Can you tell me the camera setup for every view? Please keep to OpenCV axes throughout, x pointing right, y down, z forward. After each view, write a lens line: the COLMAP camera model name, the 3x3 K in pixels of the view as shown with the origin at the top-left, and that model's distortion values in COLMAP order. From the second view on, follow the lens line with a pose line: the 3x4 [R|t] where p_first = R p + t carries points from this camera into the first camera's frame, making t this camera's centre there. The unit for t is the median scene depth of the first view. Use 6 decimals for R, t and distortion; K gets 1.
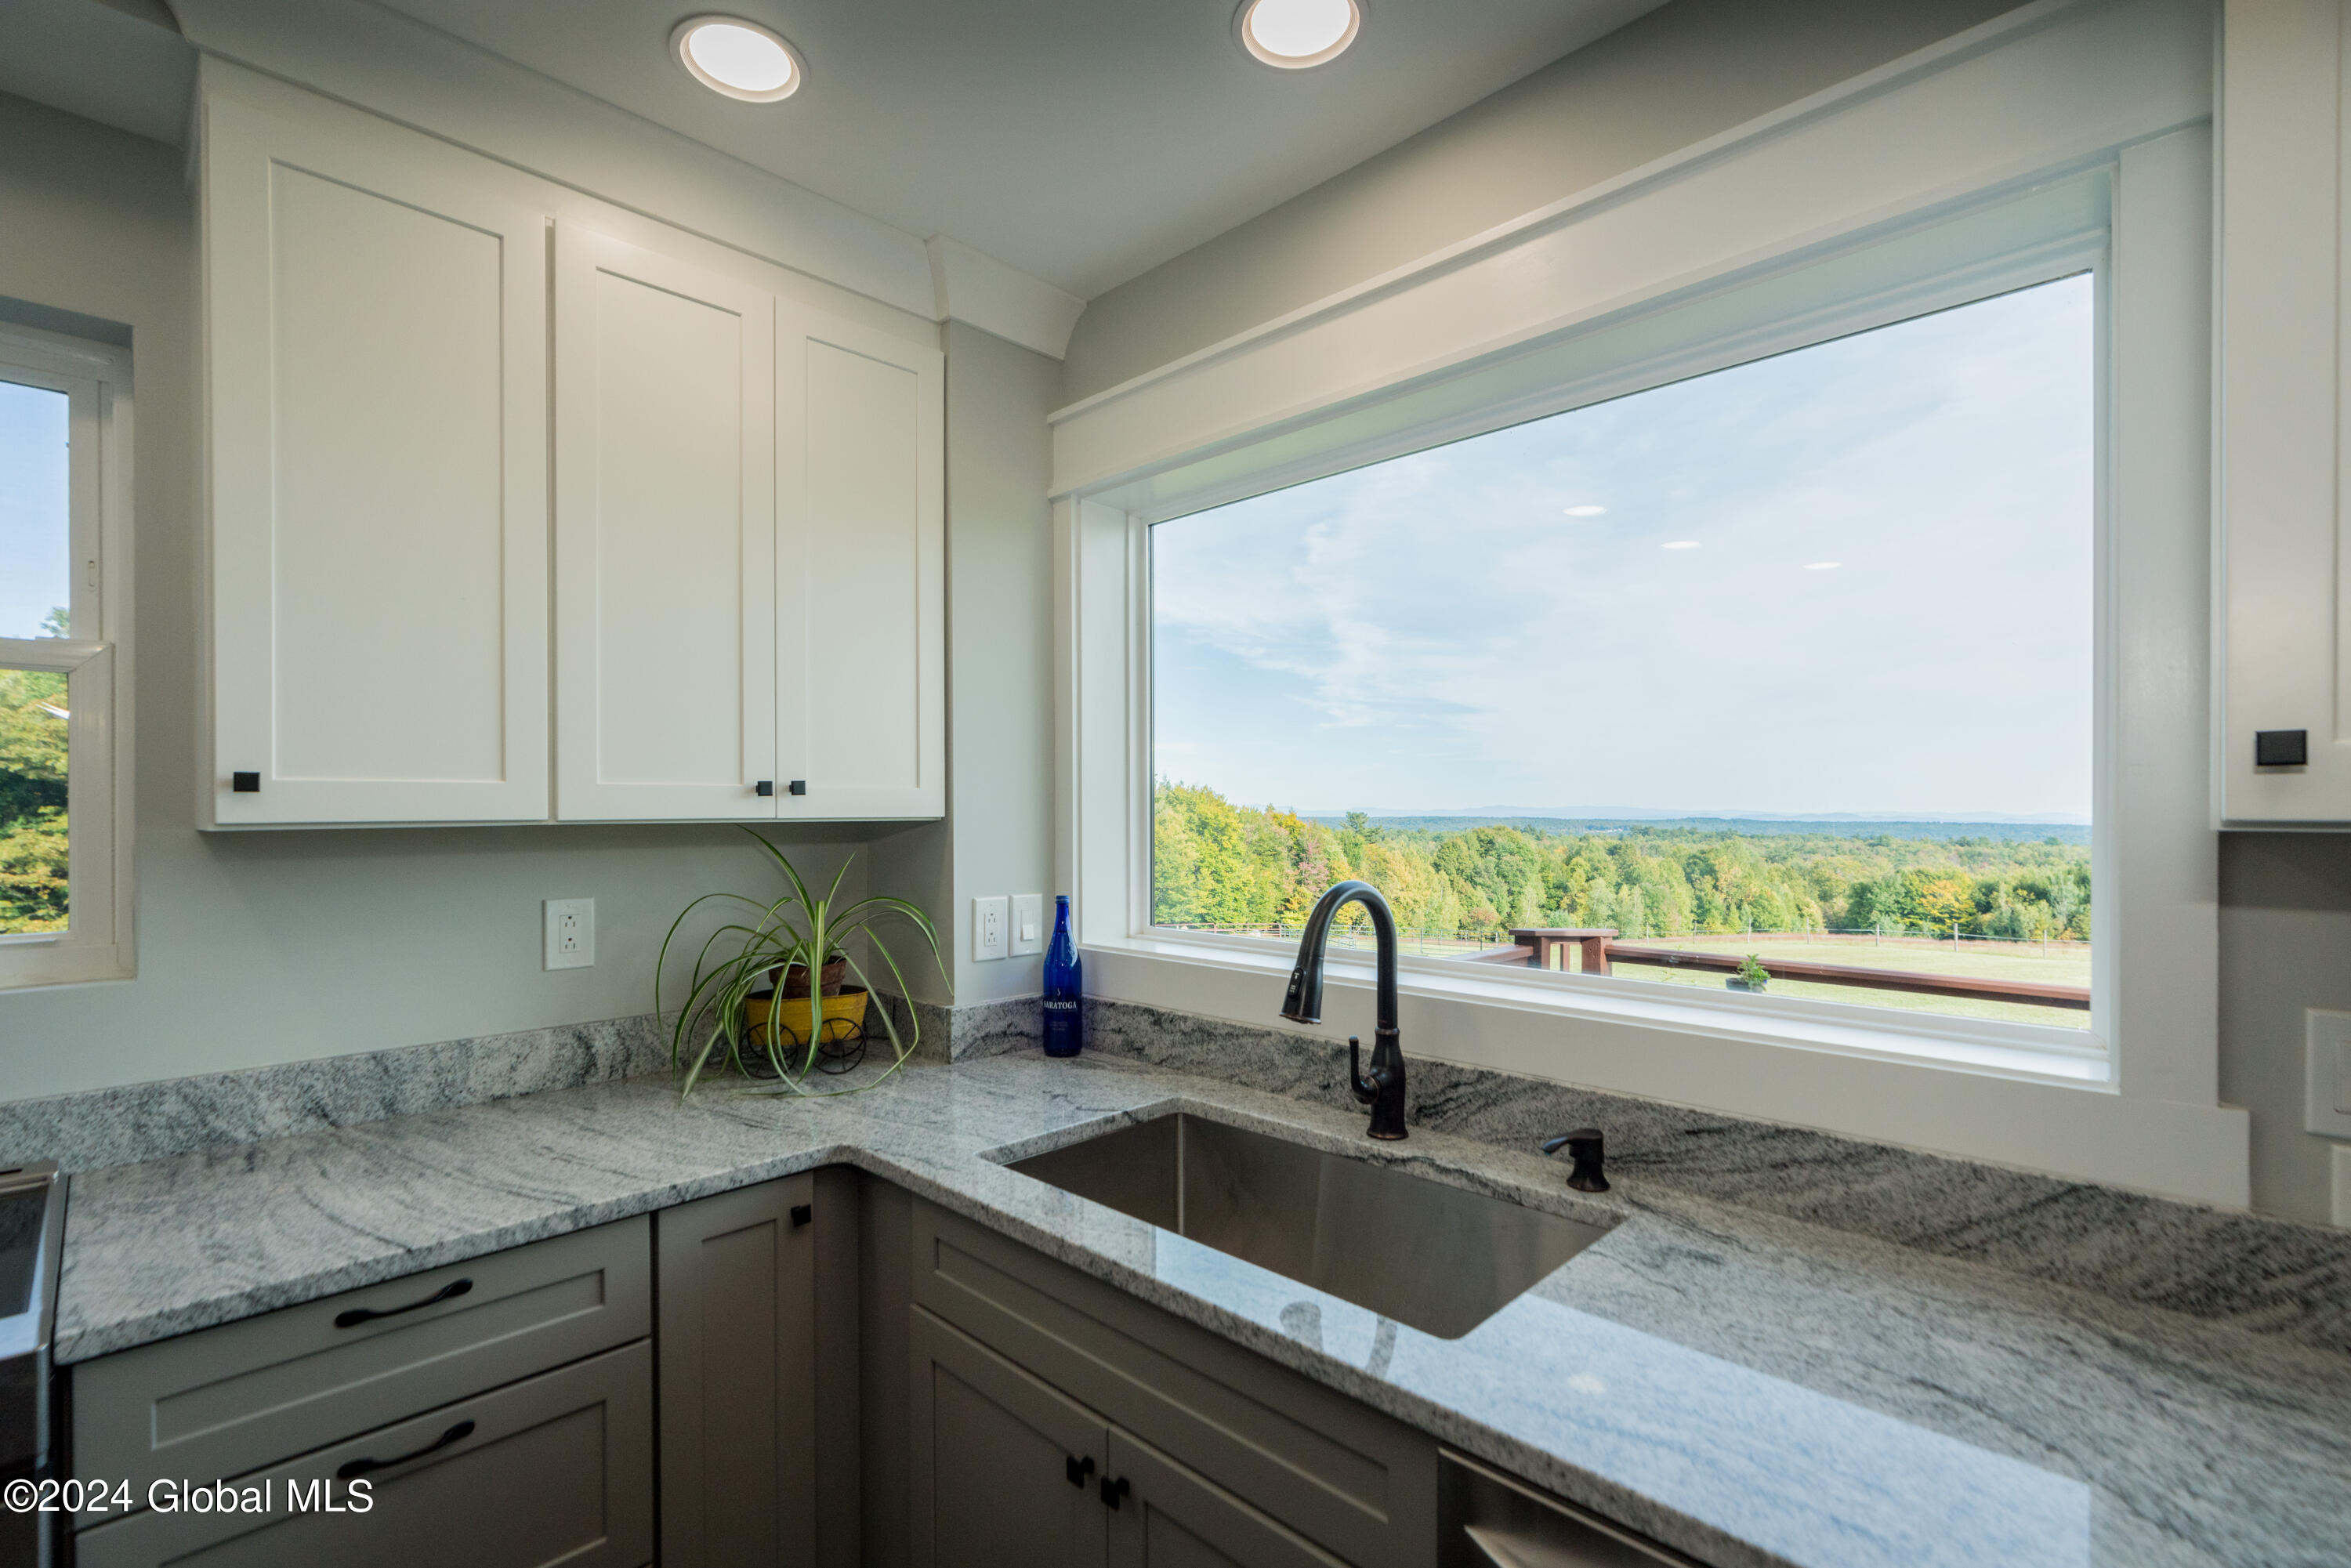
lens RADIAL K [[1065.8, 0, 1177.0], [0, 1065.8, 802.1], [0, 0, 1]] dist [0.000487, 0.000566]
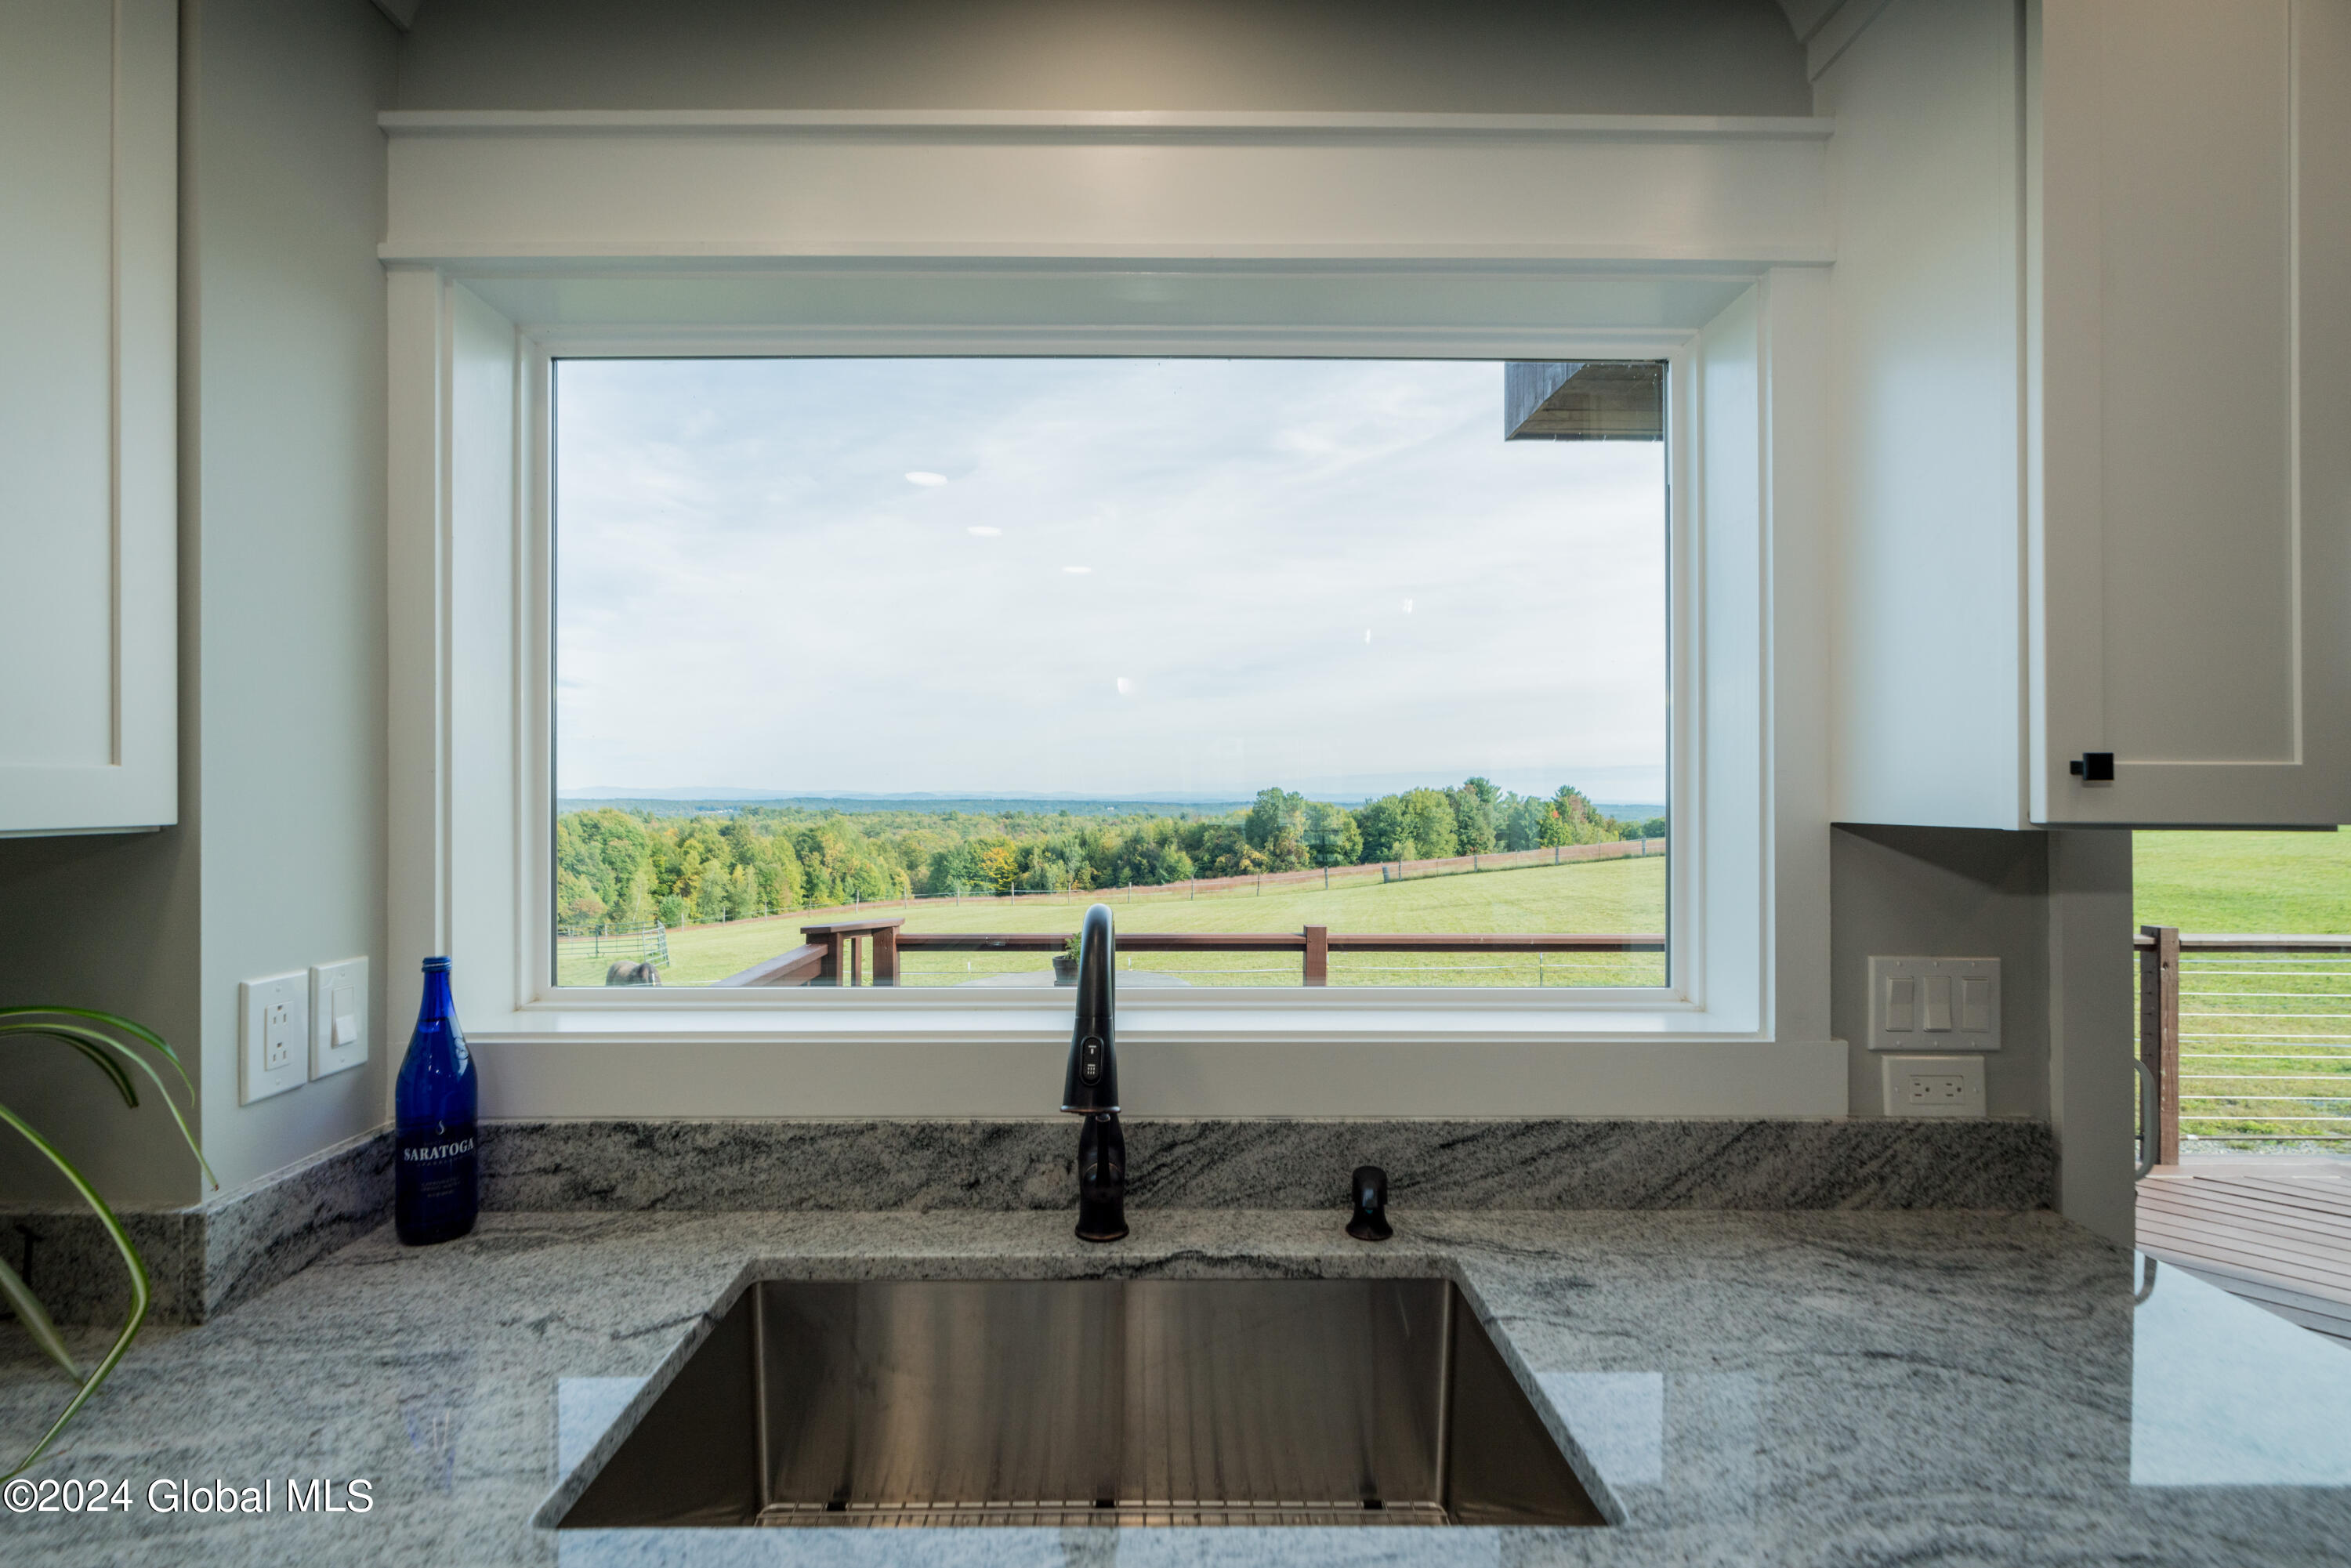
lens RADIAL K [[1070.3, 0, 1151.5], [0, 1070.3, 792.3], [0, 0, 1]] dist [-0.003027, -0.000254]
pose [[0.718852, -0.005371, 0.695143, -0.259193], [-0.000852, 0.999963, 0.008607, -0.008291], [-0.695163, -0.006780, 0.718820, 0.357345]]
